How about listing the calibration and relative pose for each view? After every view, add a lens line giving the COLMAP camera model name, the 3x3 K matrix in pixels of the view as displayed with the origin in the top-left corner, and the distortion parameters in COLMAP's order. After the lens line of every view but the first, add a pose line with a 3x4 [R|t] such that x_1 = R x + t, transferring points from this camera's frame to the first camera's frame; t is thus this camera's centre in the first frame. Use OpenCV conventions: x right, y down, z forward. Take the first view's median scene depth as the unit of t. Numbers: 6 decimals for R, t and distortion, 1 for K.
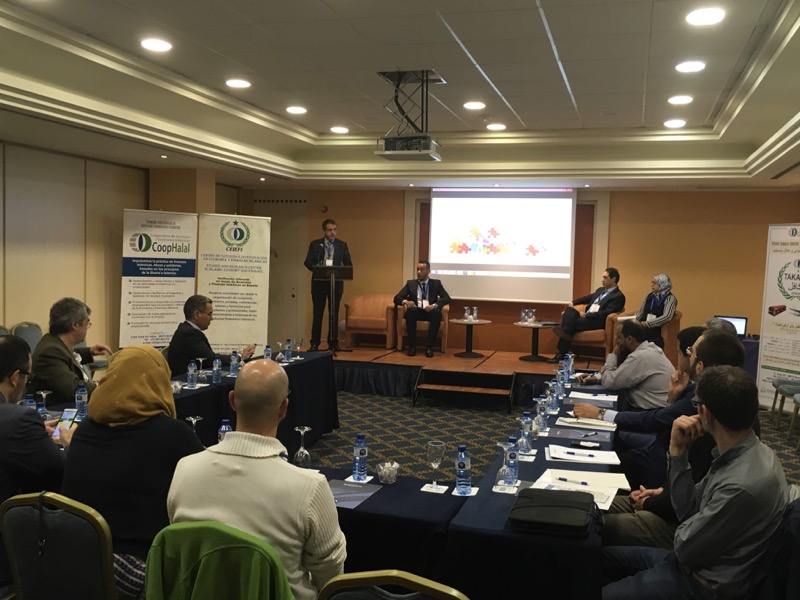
lens RADIAL K [[797.6, 0, 400.0], [0, 797.6, 300.0], [0, 0, 1]] dist [0.066834, -0.037605]
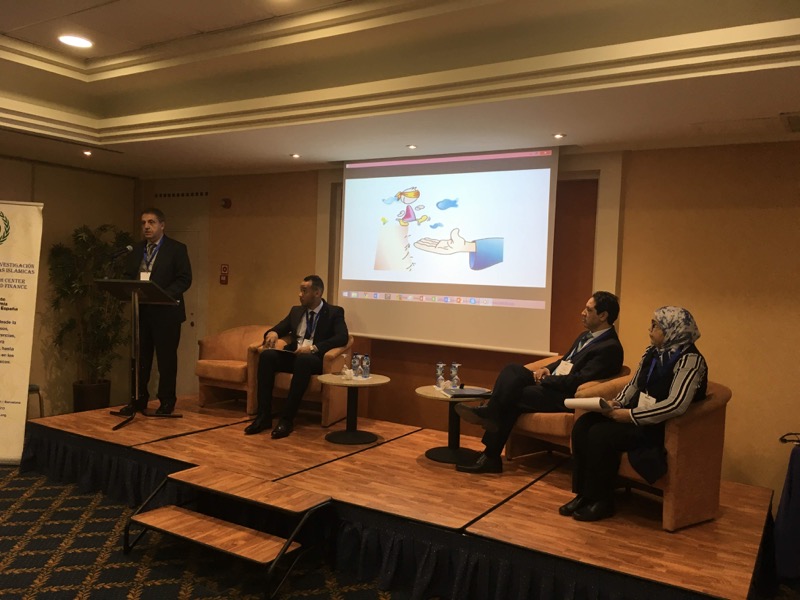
lens RADIAL K [[682.8, 0, 400.0], [0, 682.8, 300.0], [0, 0, 1]] dist [0.078162, -0.094907]
pose [[0.959133, 0.021292, -0.282152, 0.276223], [-0.030082, 0.999186, -0.026860, -0.019762], [0.281351, 0.034250, 0.958994, 0.561995]]
